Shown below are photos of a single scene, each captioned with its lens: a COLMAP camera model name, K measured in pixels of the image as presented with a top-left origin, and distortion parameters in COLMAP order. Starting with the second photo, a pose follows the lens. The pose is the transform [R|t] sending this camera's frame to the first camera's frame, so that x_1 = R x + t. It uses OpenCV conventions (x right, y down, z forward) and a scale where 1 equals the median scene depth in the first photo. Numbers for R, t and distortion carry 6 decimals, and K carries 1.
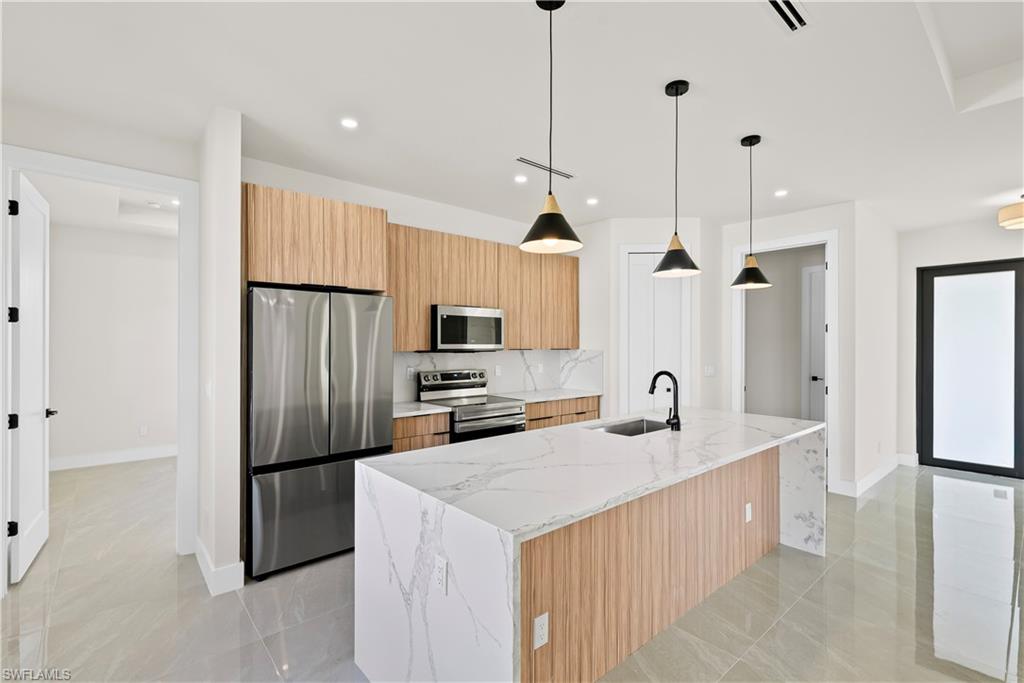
lens RADIAL K [[465.6, 0, 518.3], [0, 465.6, 343.4], [0, 0, 1]] dist [-0.001677, -0.000219]
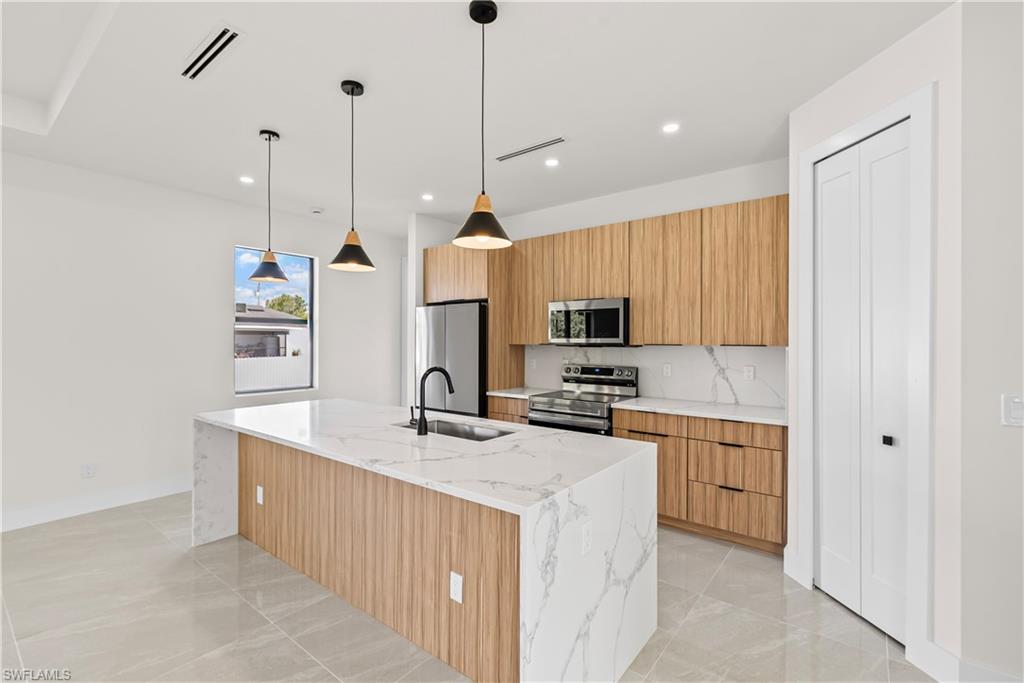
lens RADIAL K [[462.8, 0, 512.0], [0, 462.8, 339.1], [0, 0, 1]] dist [0.001686, 0.000084]
pose [[0.173963, -0.003243, -0.984747, 0.888896], [-0.000143, 0.999994, -0.003319, 0.007545], [0.984752, 0.000718, 0.173961, 0.735592]]
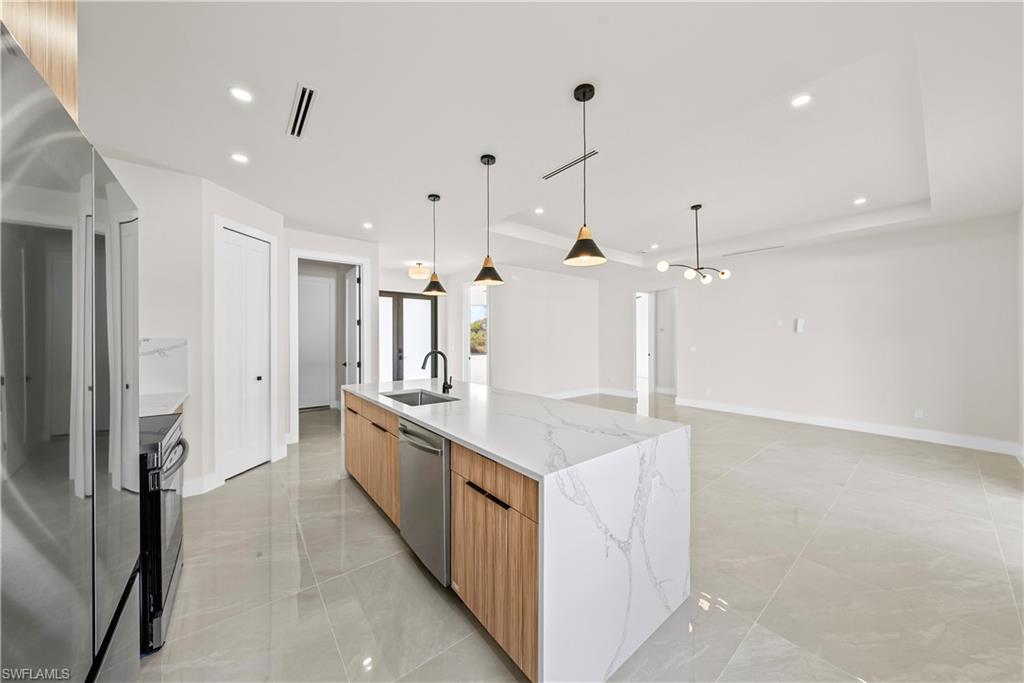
lens RADIAL K [[347.0, 0, 512.0], [0, 347.0, 341.5], [0, 0, 1]] dist [-0.000421, -0.000023]
pose [[0.050416, -0.007517, 0.998700, -0.483267], [-0.000010, 0.999972, 0.007527, 0.018343], [-0.998728, -0.000389, 0.050415, 0.546164]]
